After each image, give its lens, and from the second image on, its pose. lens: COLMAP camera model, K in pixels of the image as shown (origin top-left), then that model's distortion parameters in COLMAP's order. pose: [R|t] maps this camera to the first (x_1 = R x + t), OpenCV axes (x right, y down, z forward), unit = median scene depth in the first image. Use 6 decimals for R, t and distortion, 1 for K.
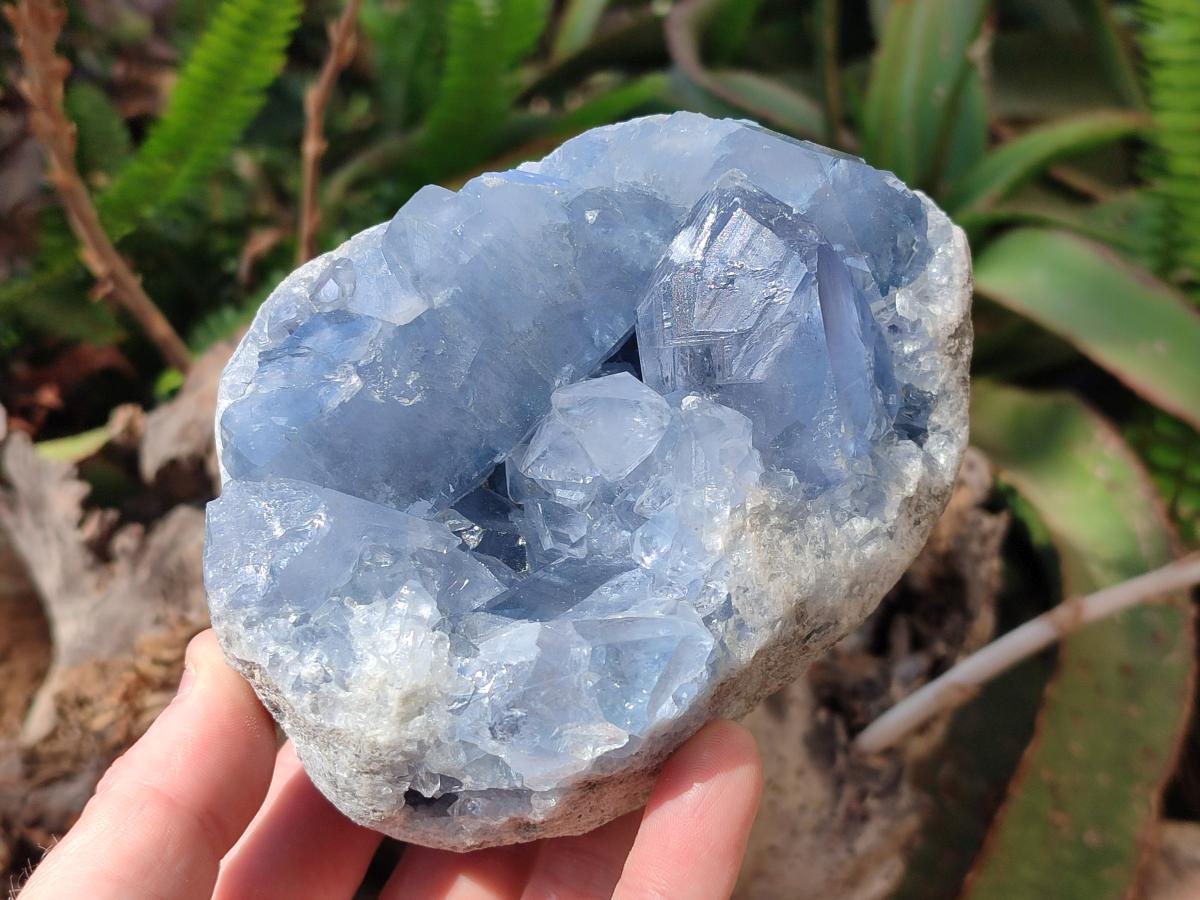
lens RADIAL K [[1738.5, 0, 600.0], [0, 1738.5, 450.0], [0, 0, 1]] dist [0.358943, -2.314687]
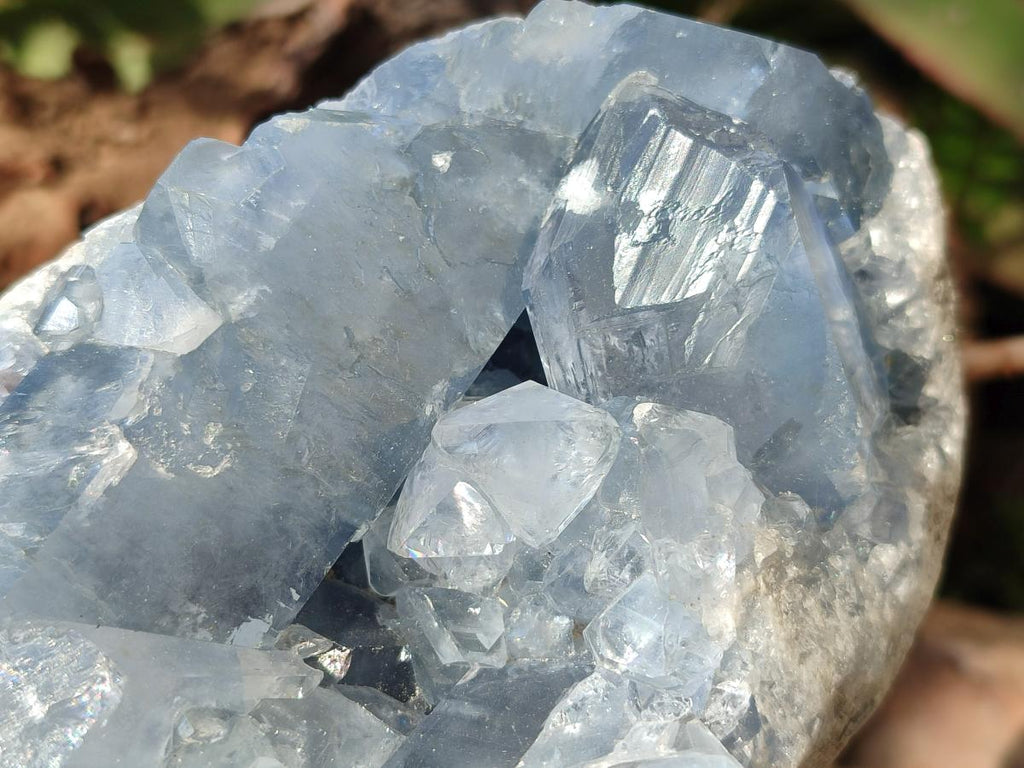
lens RADIAL K [[1553.1, 0, 512.0], [0, 1553.1, 384.0], [0, 0, 1]] dist [0.229823, -1.578356]
pose [[0.978984, -0.129223, 0.157771, -0.087295], [0.135849, 0.990215, -0.031918, -0.025506], [-0.152103, 0.052680, 0.986960, 0.410603]]
